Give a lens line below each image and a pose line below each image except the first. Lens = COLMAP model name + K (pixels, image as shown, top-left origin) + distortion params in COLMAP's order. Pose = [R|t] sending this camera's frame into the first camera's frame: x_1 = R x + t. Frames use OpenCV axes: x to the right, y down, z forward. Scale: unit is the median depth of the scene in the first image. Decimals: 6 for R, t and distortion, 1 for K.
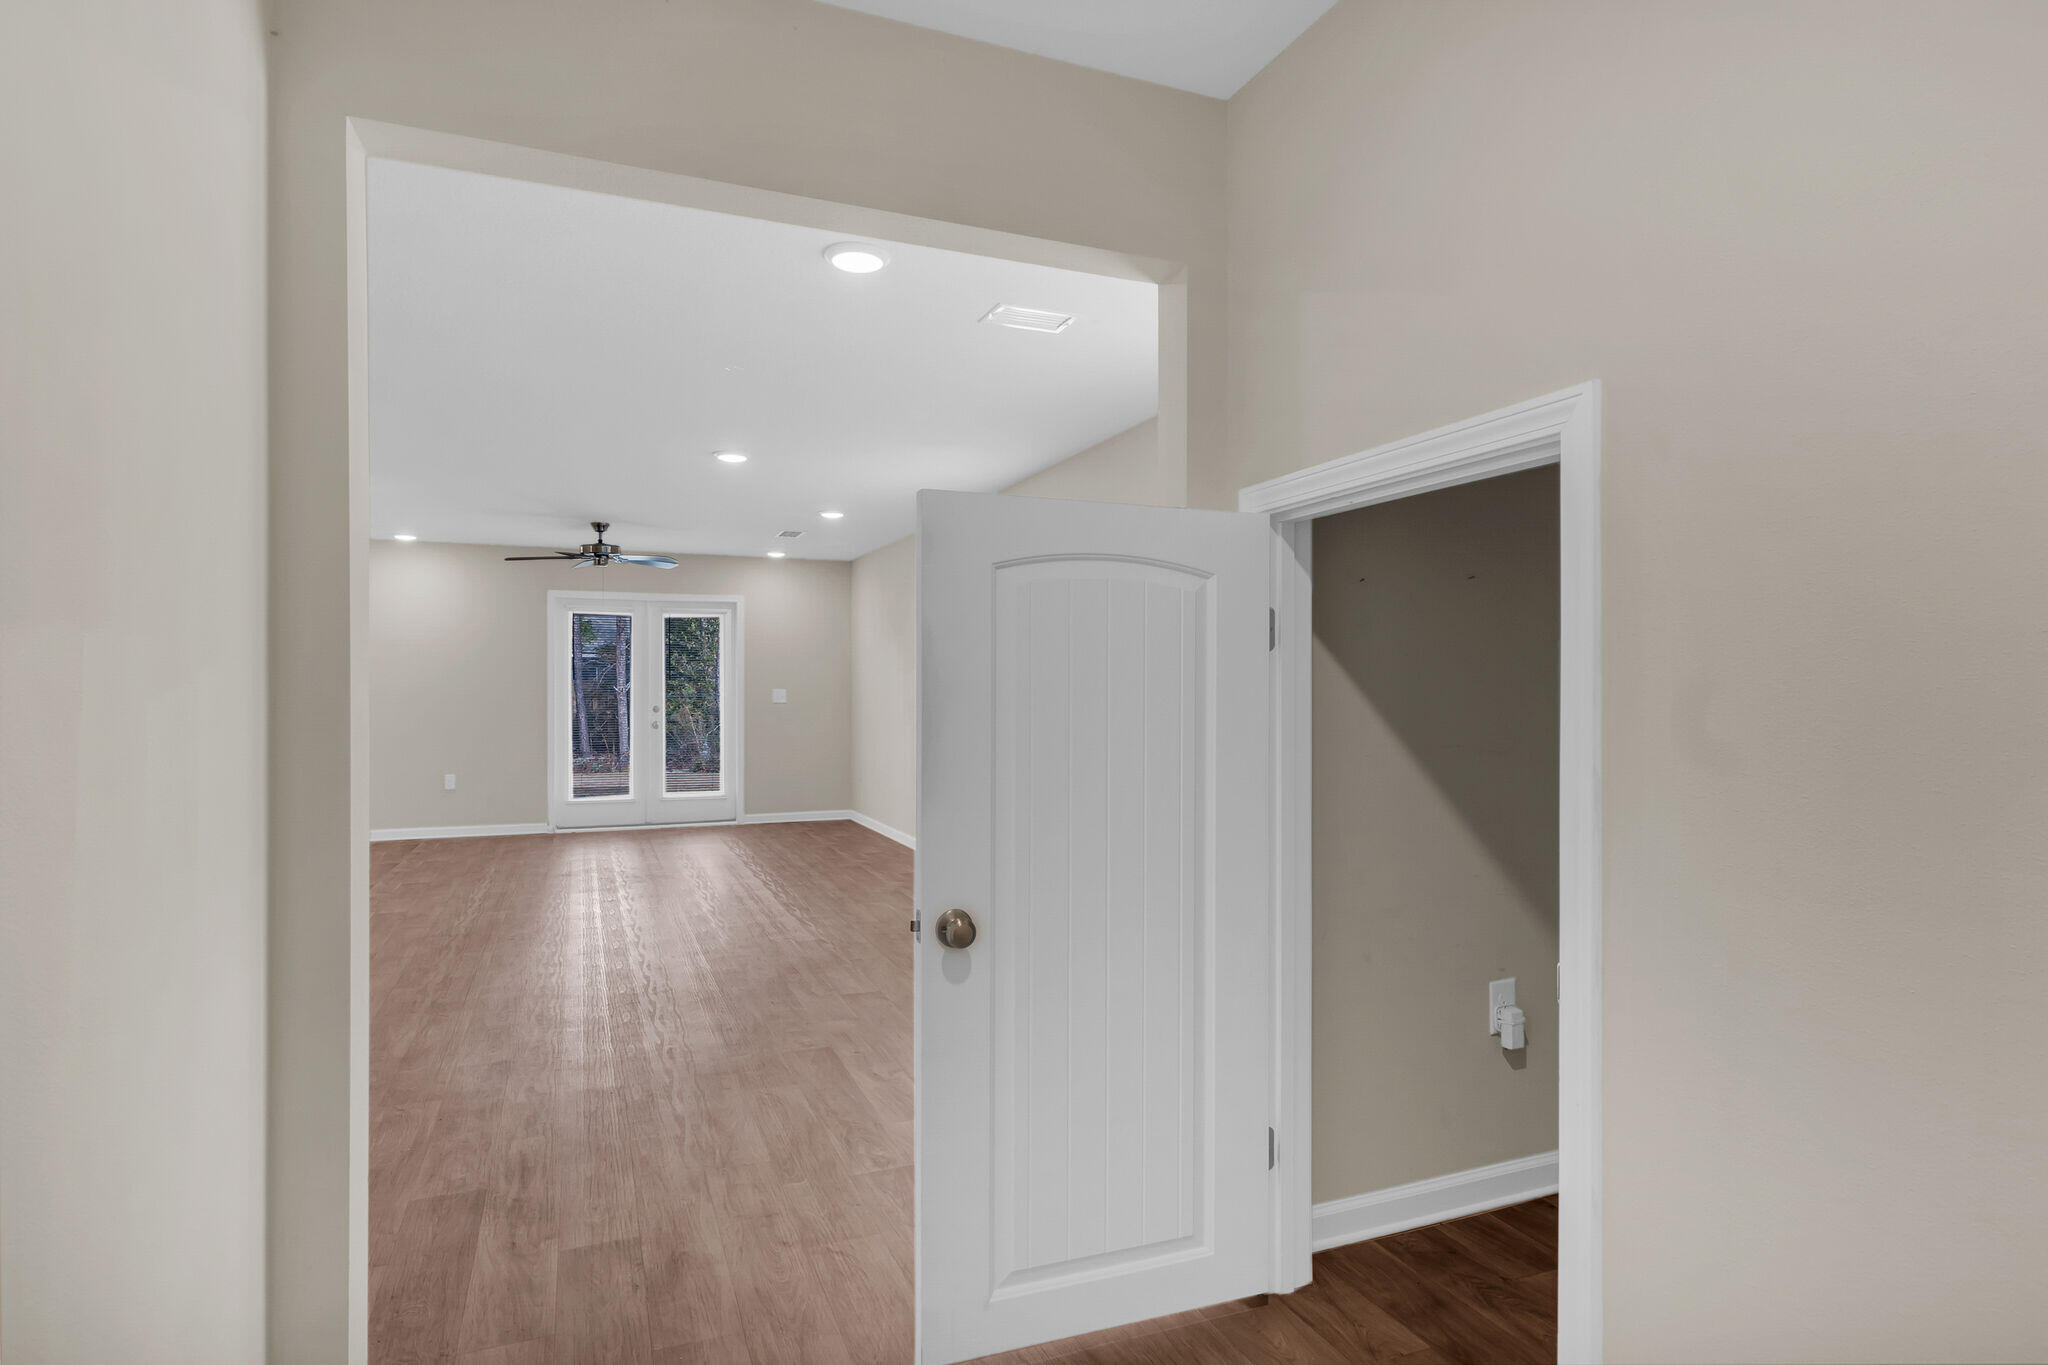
lens RADIAL K [[1094.1, 0, 1020.7], [0, 1094.1, 698.2], [0, 0, 1]] dist [0.003104, 0.000407]
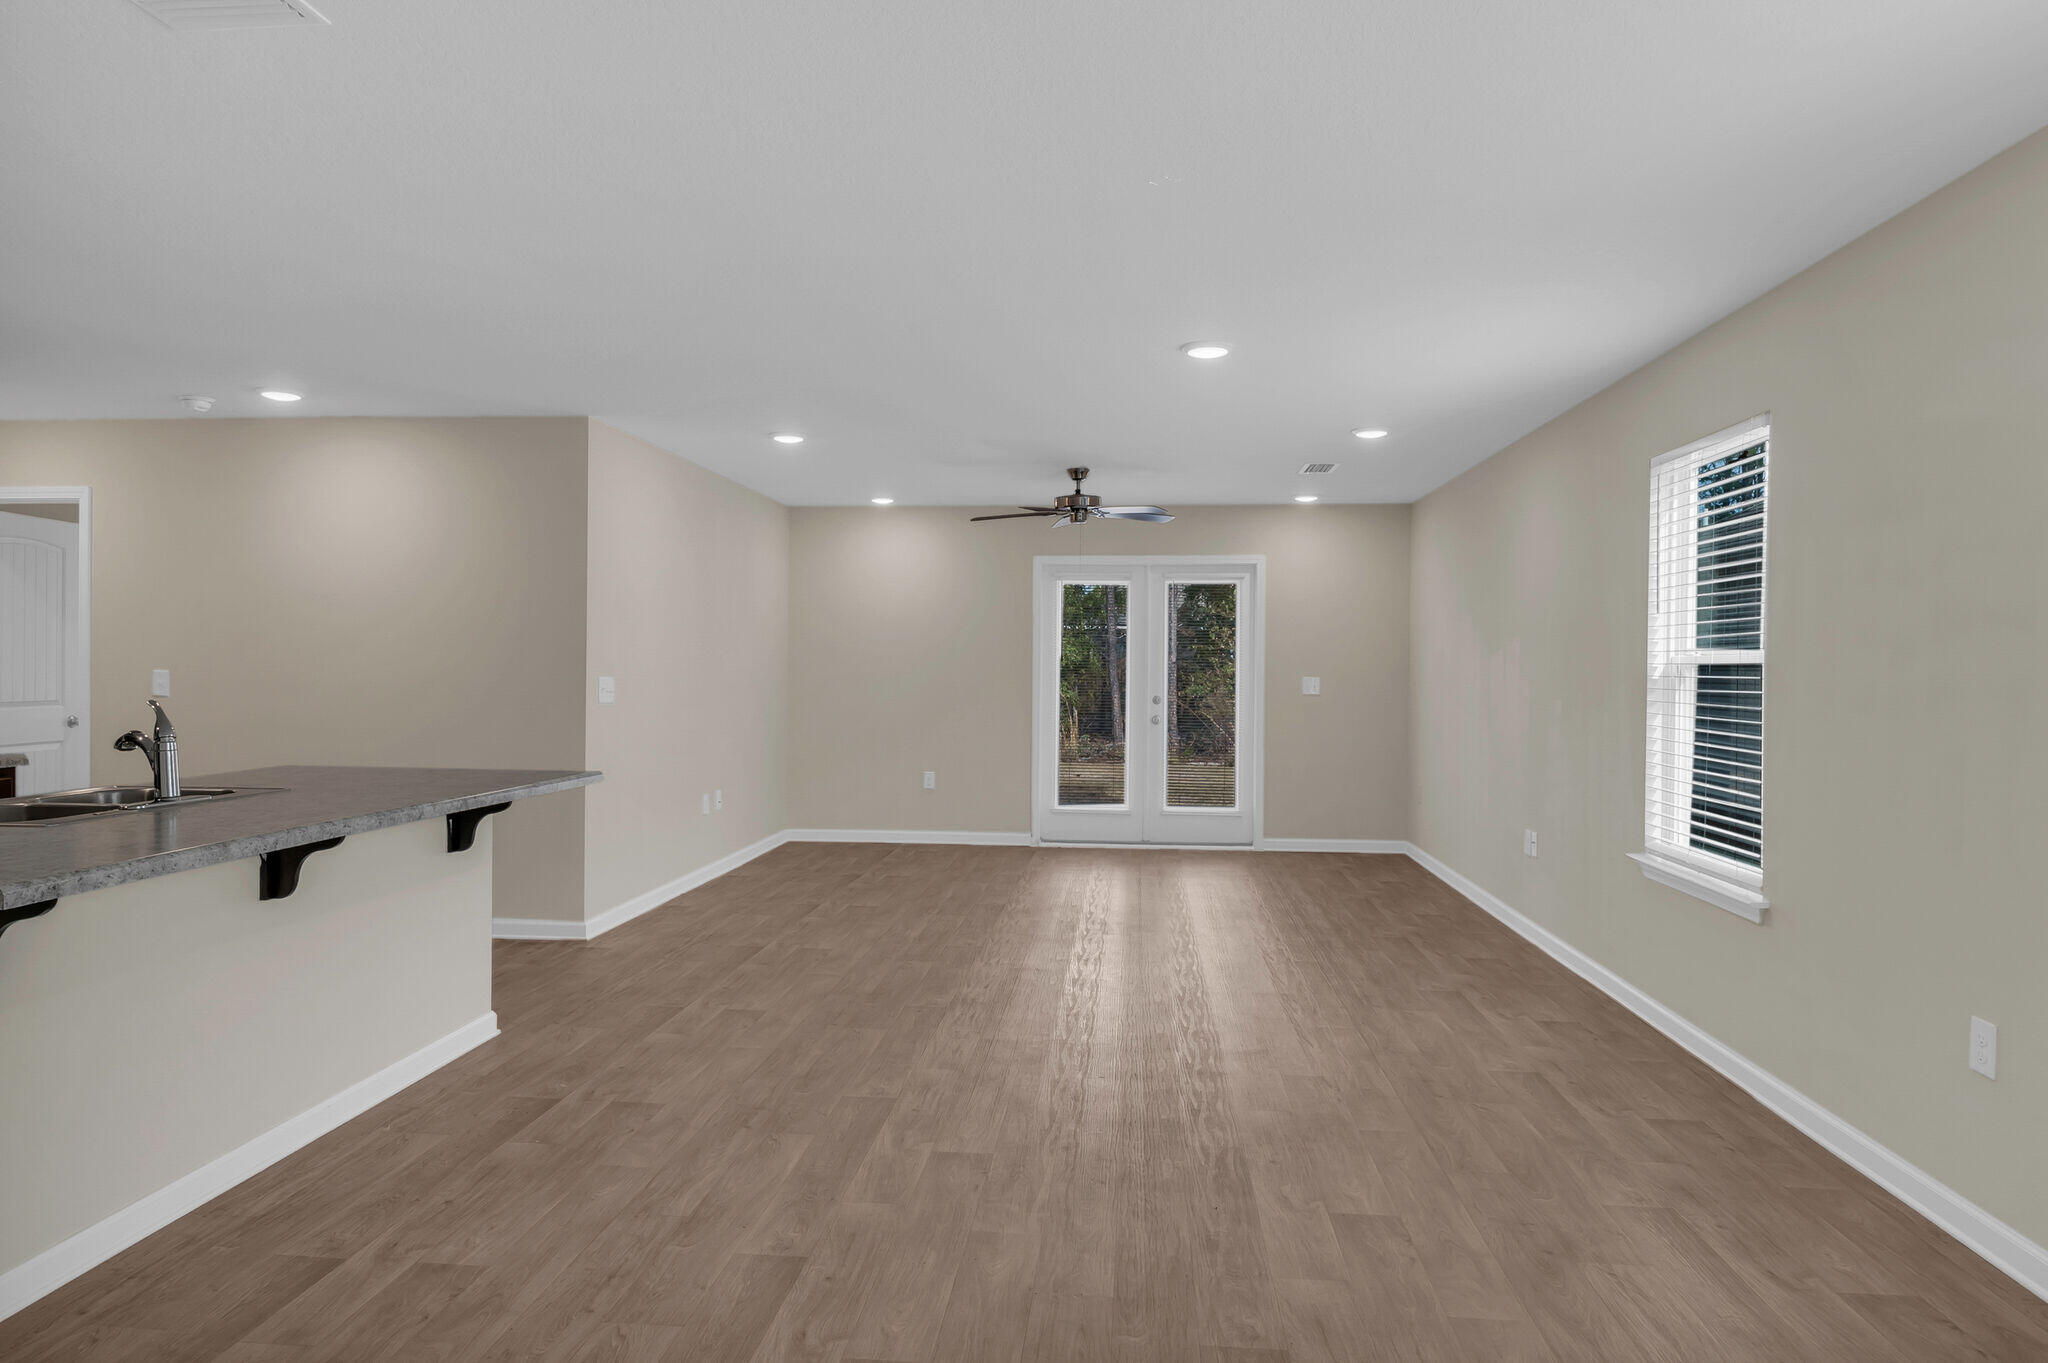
lens RADIAL K [[1243.2, 0, 1024.9], [0, 1243.2, 671.7], [0, 0, 1]] dist [0.001716, -0.001048]
pose [[0.889677, 0.008439, -0.456512, -0.003016], [-0.009812, 0.999952, -0.000637, -0.009706], [0.456484, 0.005046, 0.889717, 0.151856]]
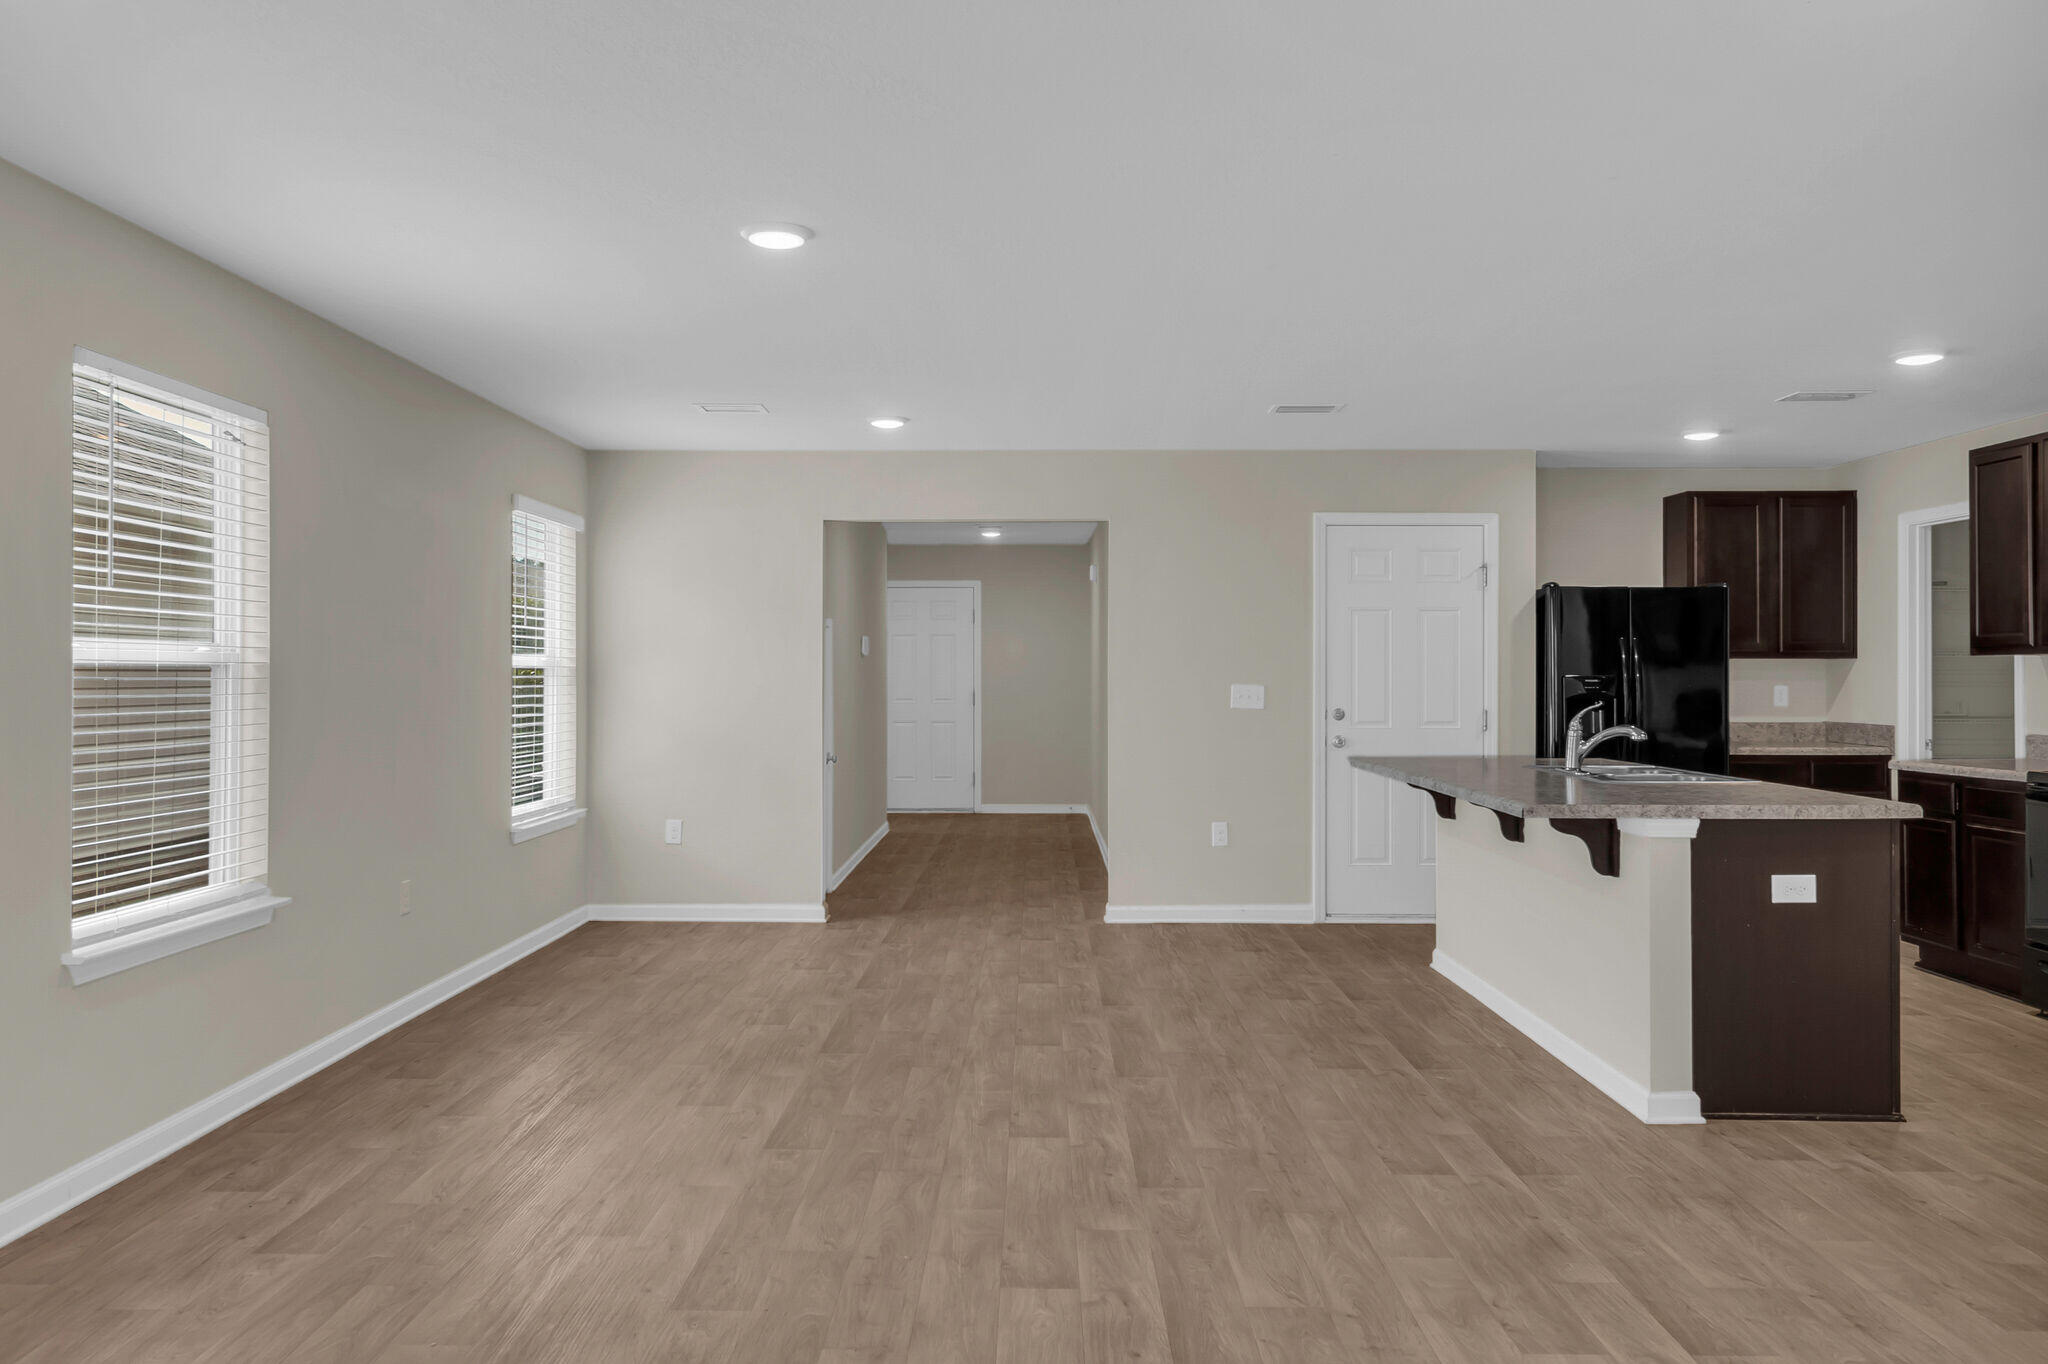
lens RADIAL K [[1437.8, 0, 1020.4], [0, 1437.8, 661.2], [0, 0, 1]] dist [0.001276, -0.001029]
pose [[-0.923291, 0.000953, 0.384099, -0.381395], [-0.000607, 0.999992, -0.003940, -0.013764], [-0.384100, -0.003871, -0.923284, 0.962349]]
